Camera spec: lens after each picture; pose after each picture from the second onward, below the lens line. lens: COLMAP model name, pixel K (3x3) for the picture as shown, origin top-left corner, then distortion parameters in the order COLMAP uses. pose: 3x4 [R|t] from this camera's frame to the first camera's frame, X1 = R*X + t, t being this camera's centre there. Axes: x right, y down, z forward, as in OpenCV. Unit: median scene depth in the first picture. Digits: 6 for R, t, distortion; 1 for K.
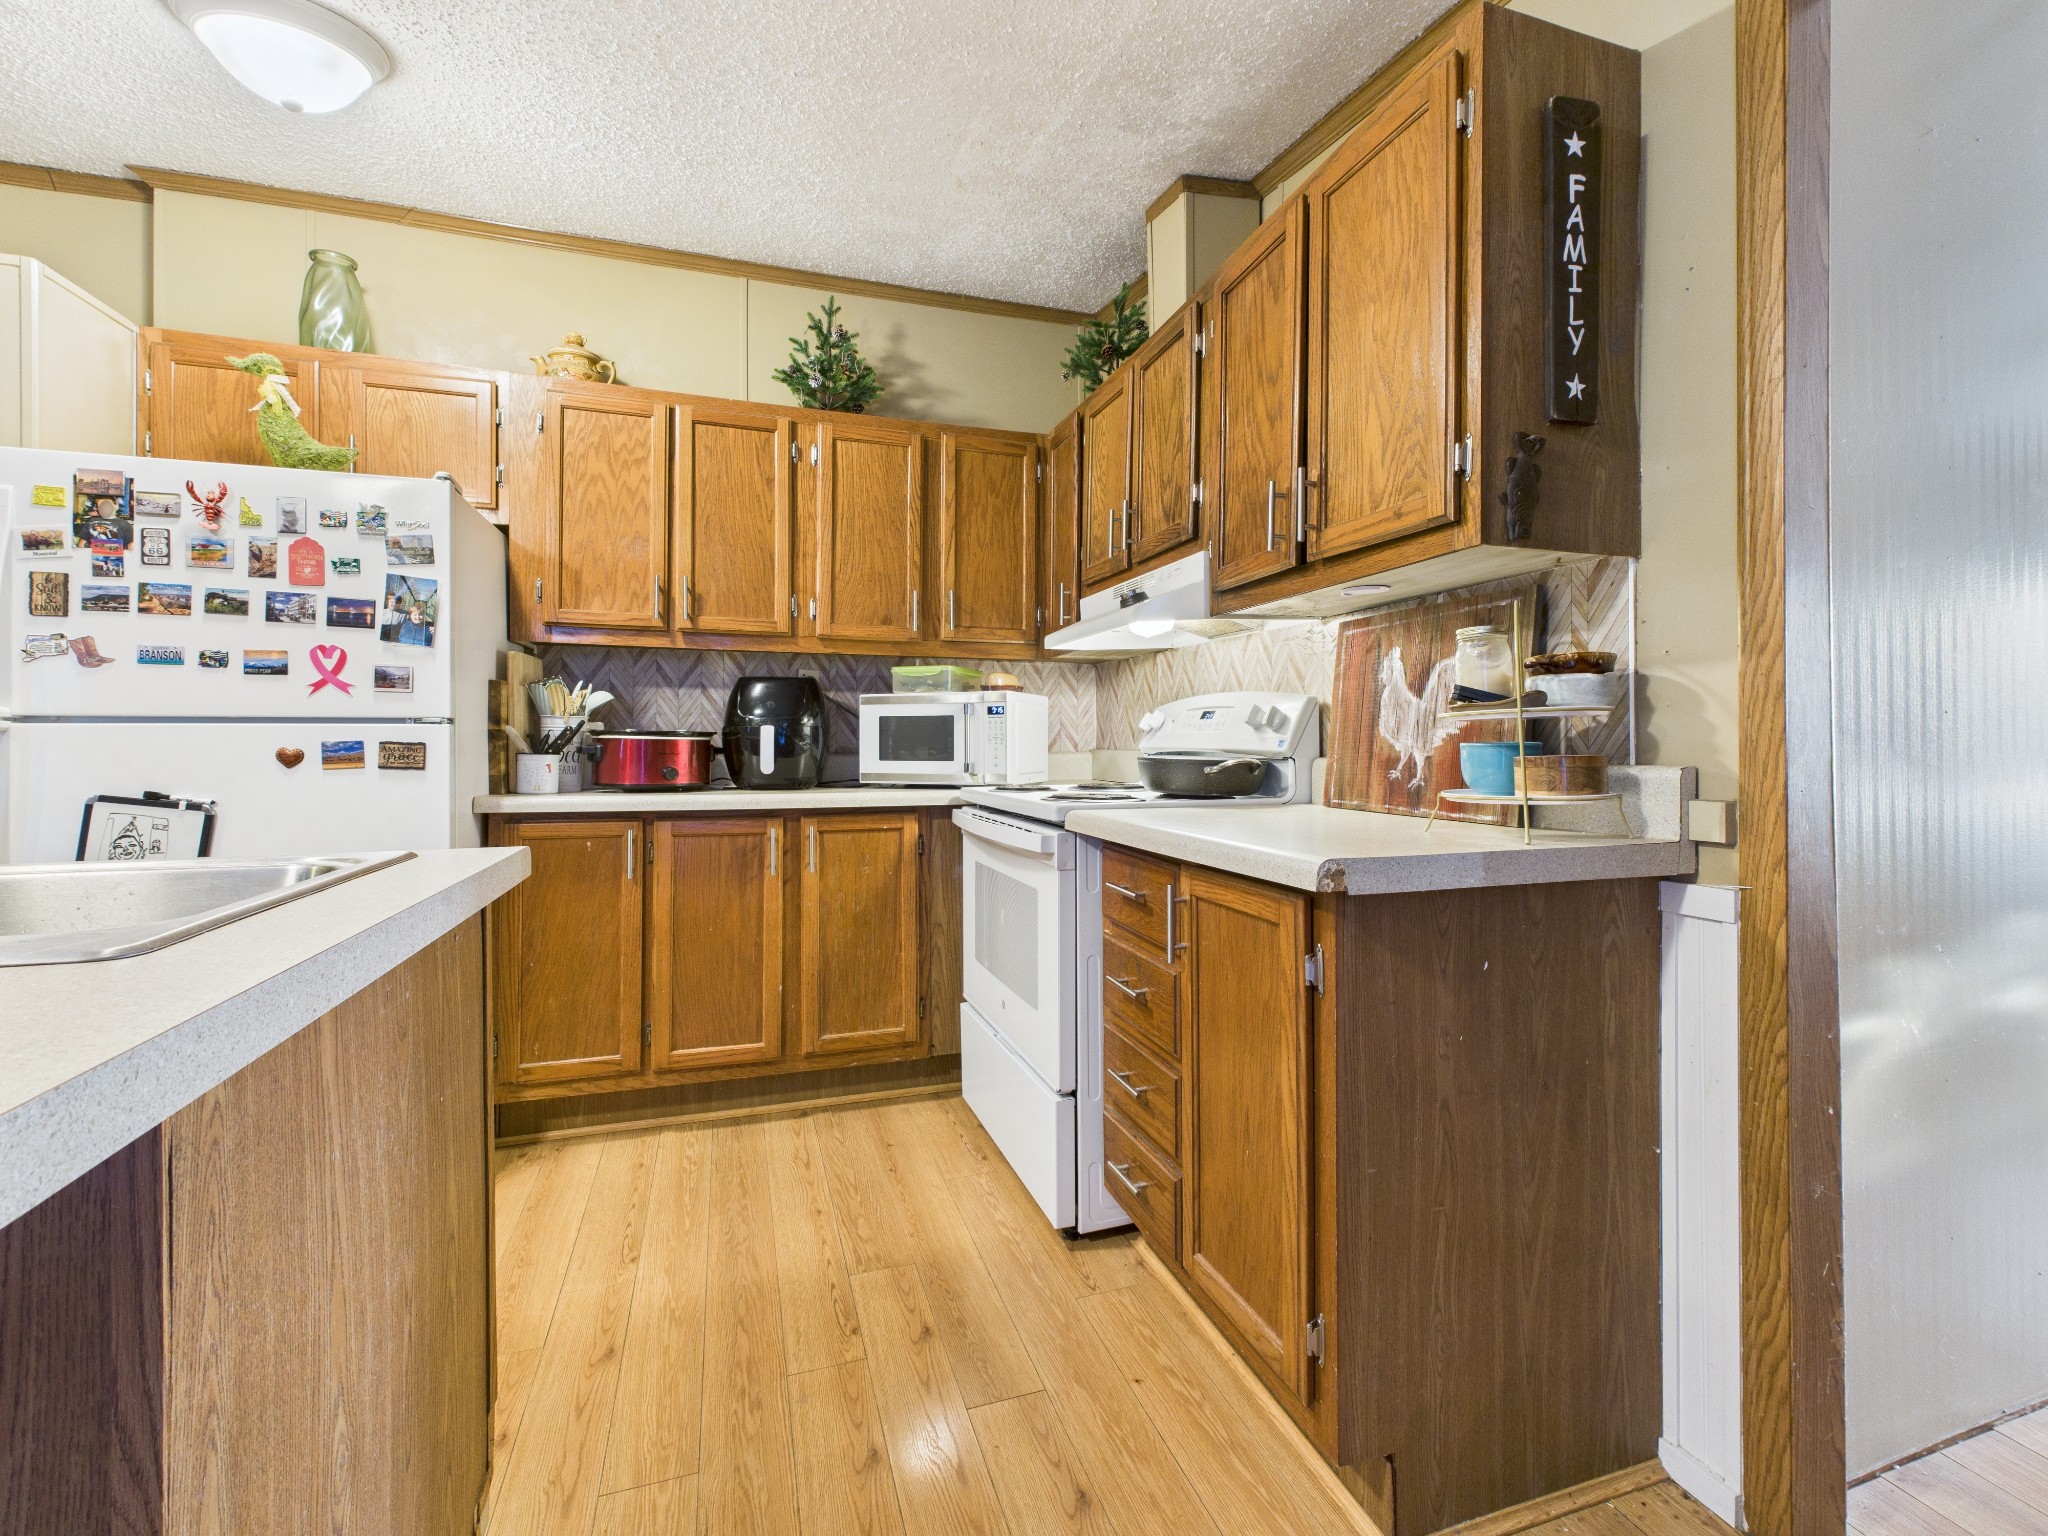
lens RADIAL K [[910.7, 0, 1019.9], [0, 910.7, 740.9], [0, 0, 1]] dist [0.001925, 0.000307]
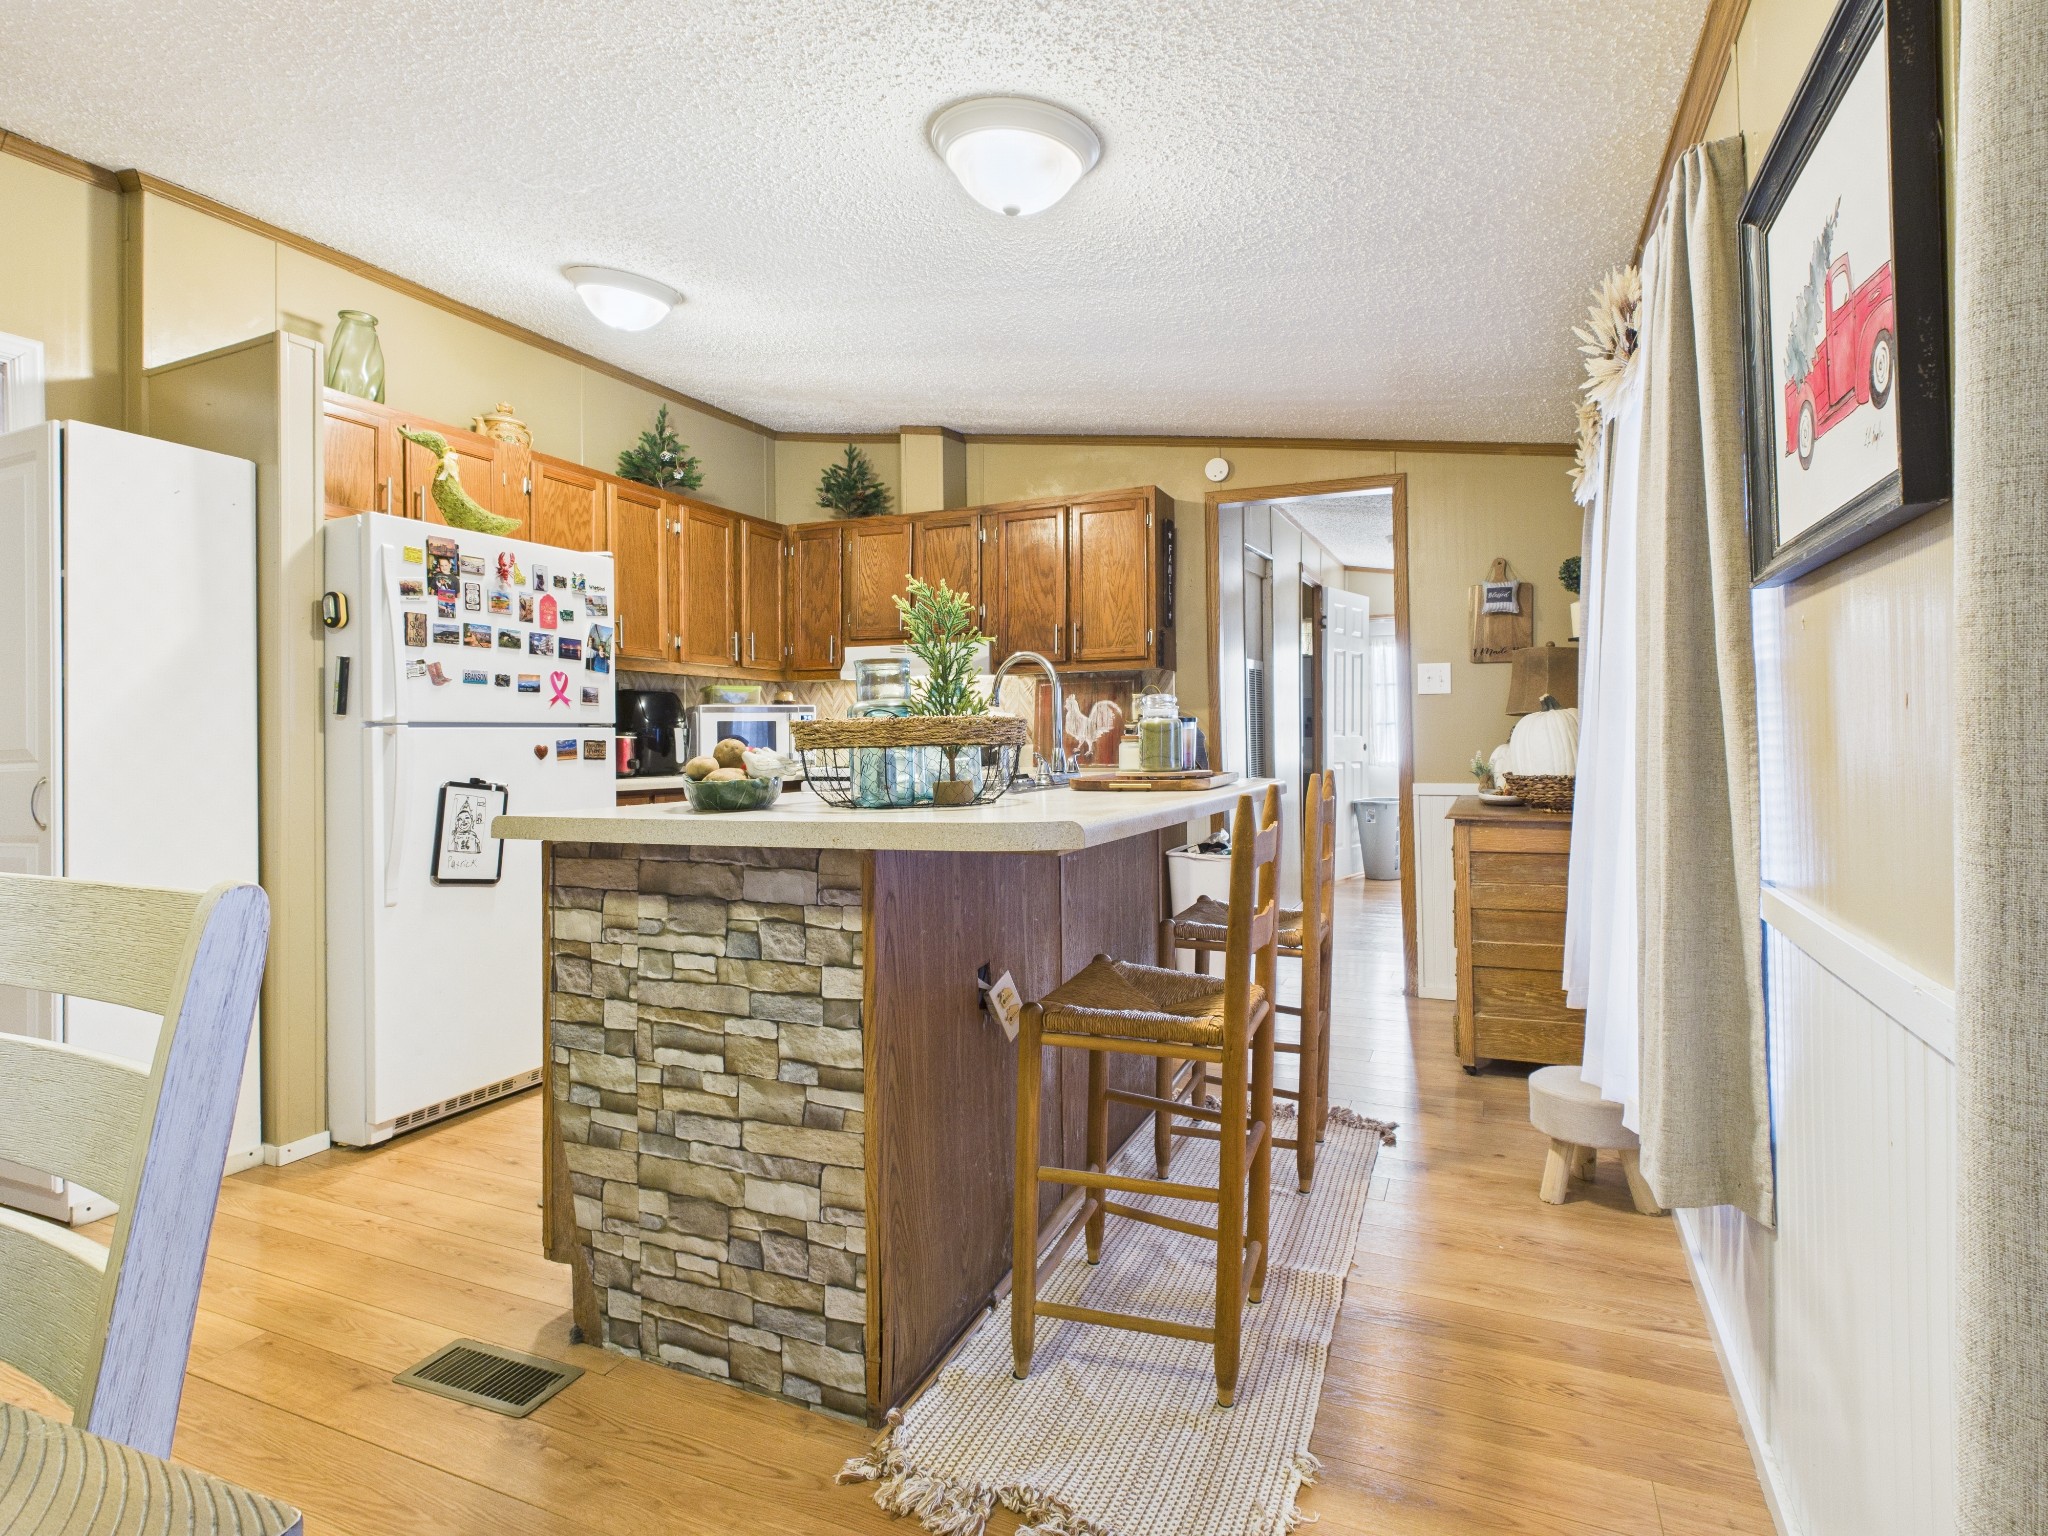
lens RADIAL K [[1075.1, 0, 1023.5], [0, 1075.1, 722.6], [0, 0, 1]] dist [0.001581, -0.000101]
pose [[0.667209, 0.003430, 0.744863, -1.554314], [0.008704, 0.999885, -0.012400, 0.000229], [-0.744820, 0.014757, 0.667102, -0.652064]]
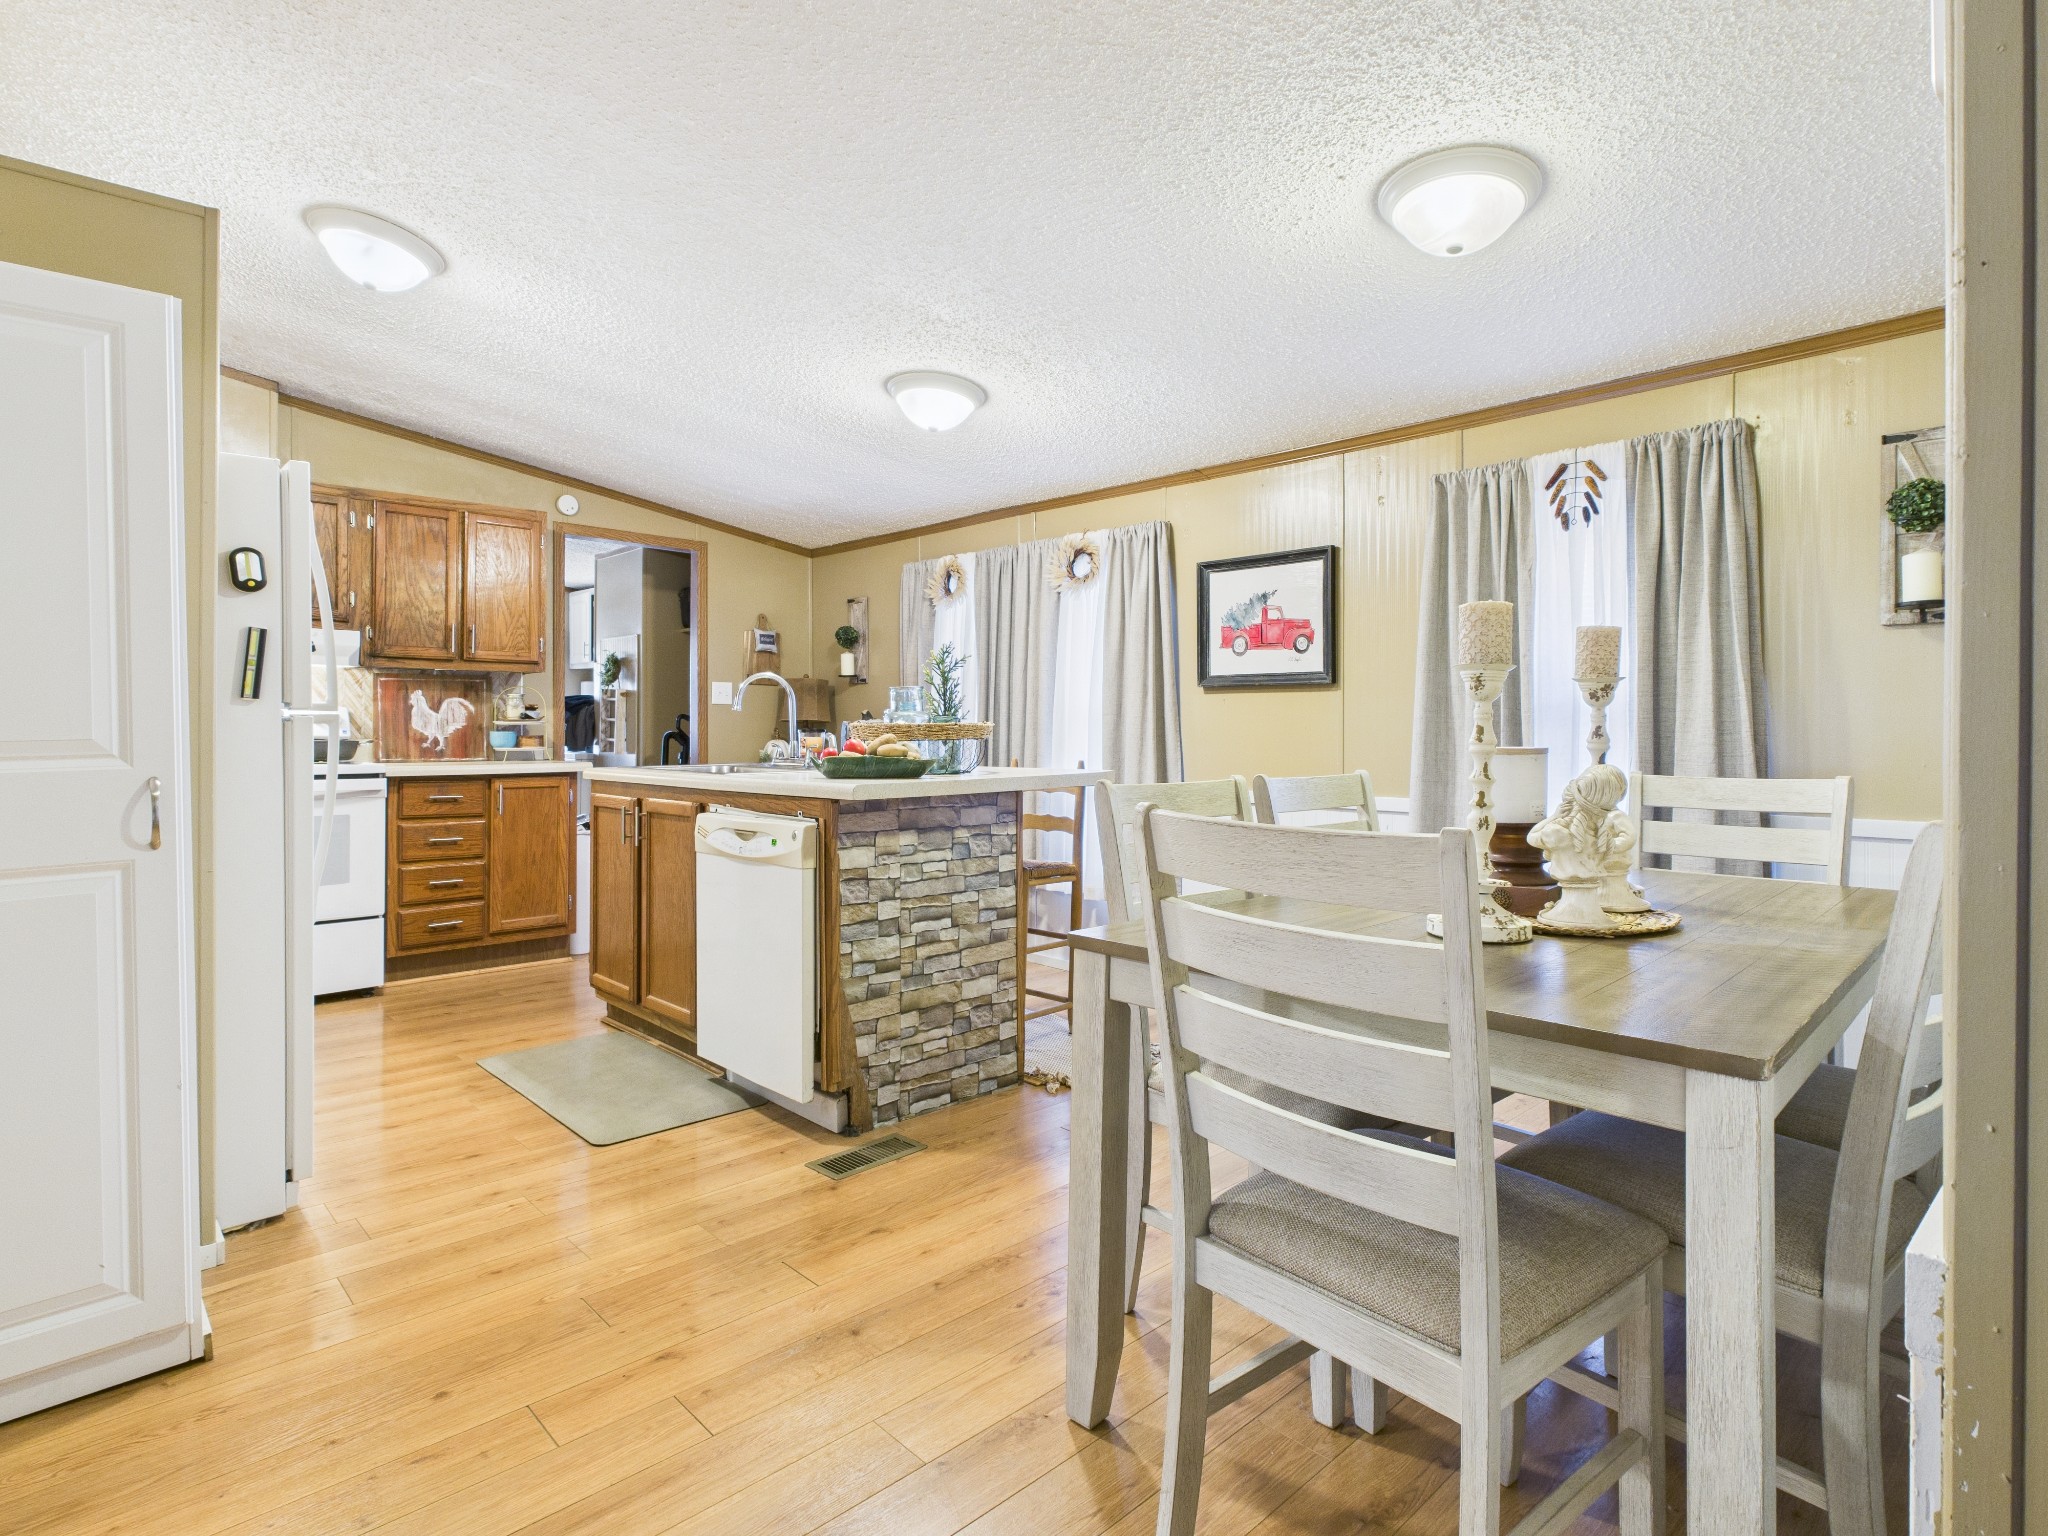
lens RADIAL K [[1075.1, 0, 1023.5], [0, 1075.1, 722.6], [0, 0, 1]] dist [0.001581, -0.000101]
pose [[-0.426841, 0.005763, 0.904309, -2.512198], [-0.003237, 0.999964, -0.007900, -0.003938], [-0.904321, -0.006300, -0.426806, 0.722419]]
